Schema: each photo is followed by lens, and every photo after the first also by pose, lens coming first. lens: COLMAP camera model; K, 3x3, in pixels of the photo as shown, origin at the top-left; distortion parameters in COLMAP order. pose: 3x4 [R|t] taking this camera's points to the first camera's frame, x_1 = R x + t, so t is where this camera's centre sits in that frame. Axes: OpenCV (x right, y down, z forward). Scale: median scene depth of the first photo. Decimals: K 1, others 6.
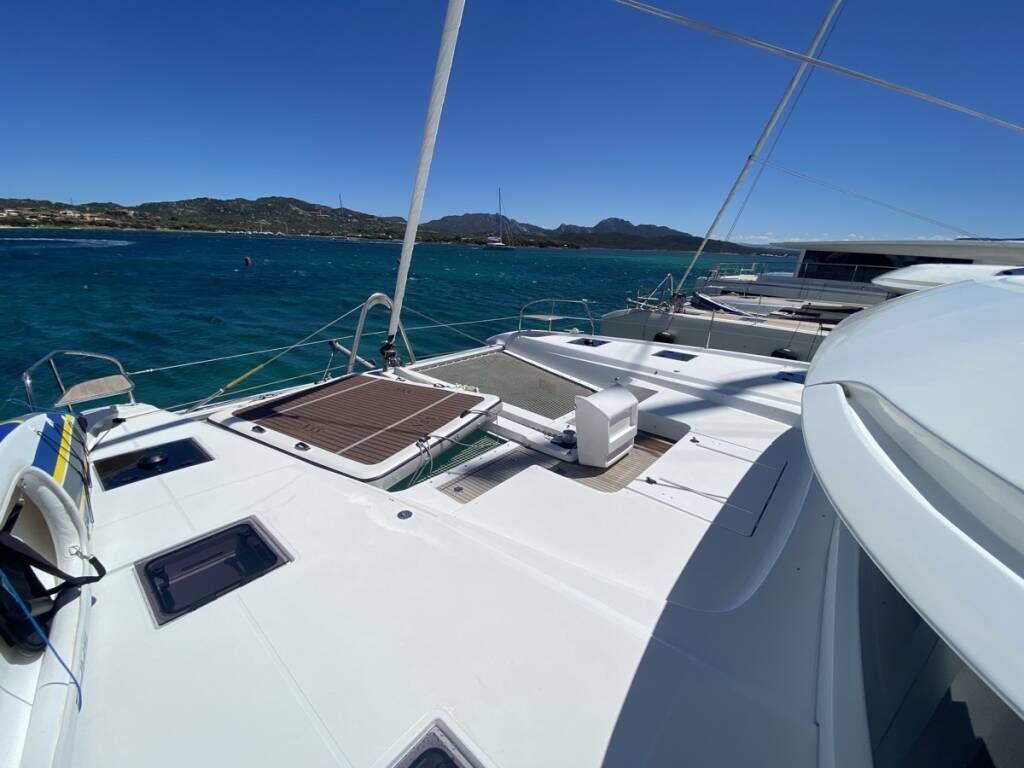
lens RADIAL K [[414.2, 0, 510.0], [0, 414.2, 382.5], [0, 0, 1]] dist [0.014527, -0.018050]
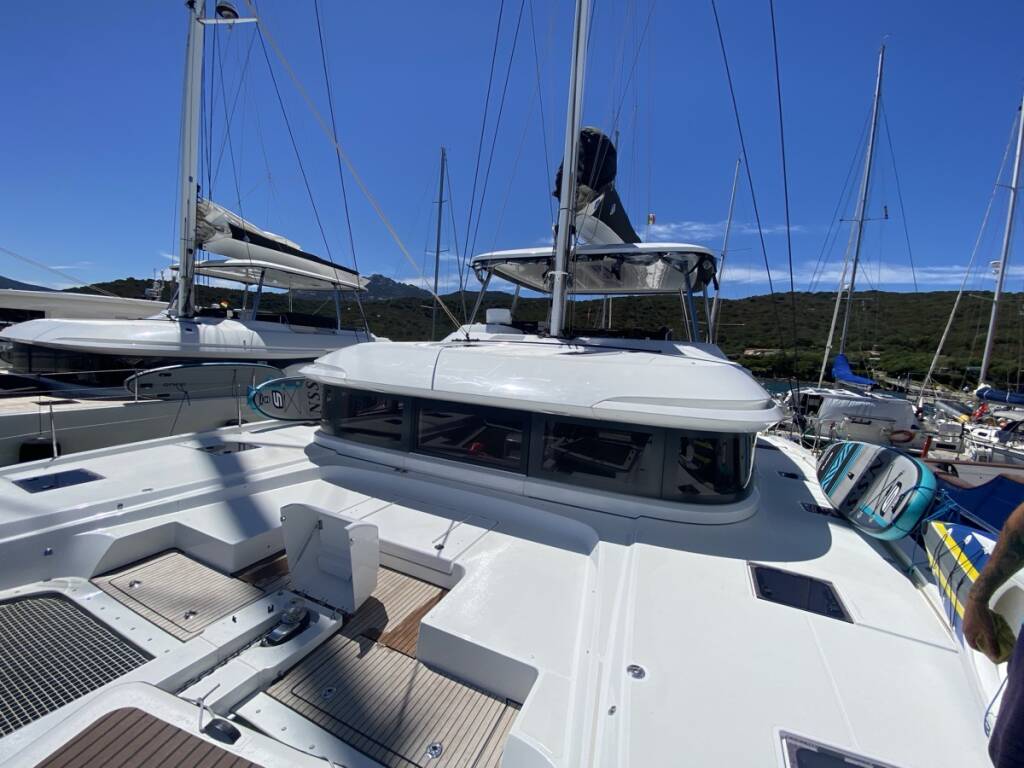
lens RADIAL K [[414.2, 0, 510.0], [0, 414.2, 382.5], [0, 0, 1]] dist [0.014527, -0.018050]
pose [[-0.280586, -0.135837, 0.950168, -0.501081], [0.226451, 0.952621, 0.203059, -0.255538], [-0.932733, 0.272142, -0.236531, 0.714496]]
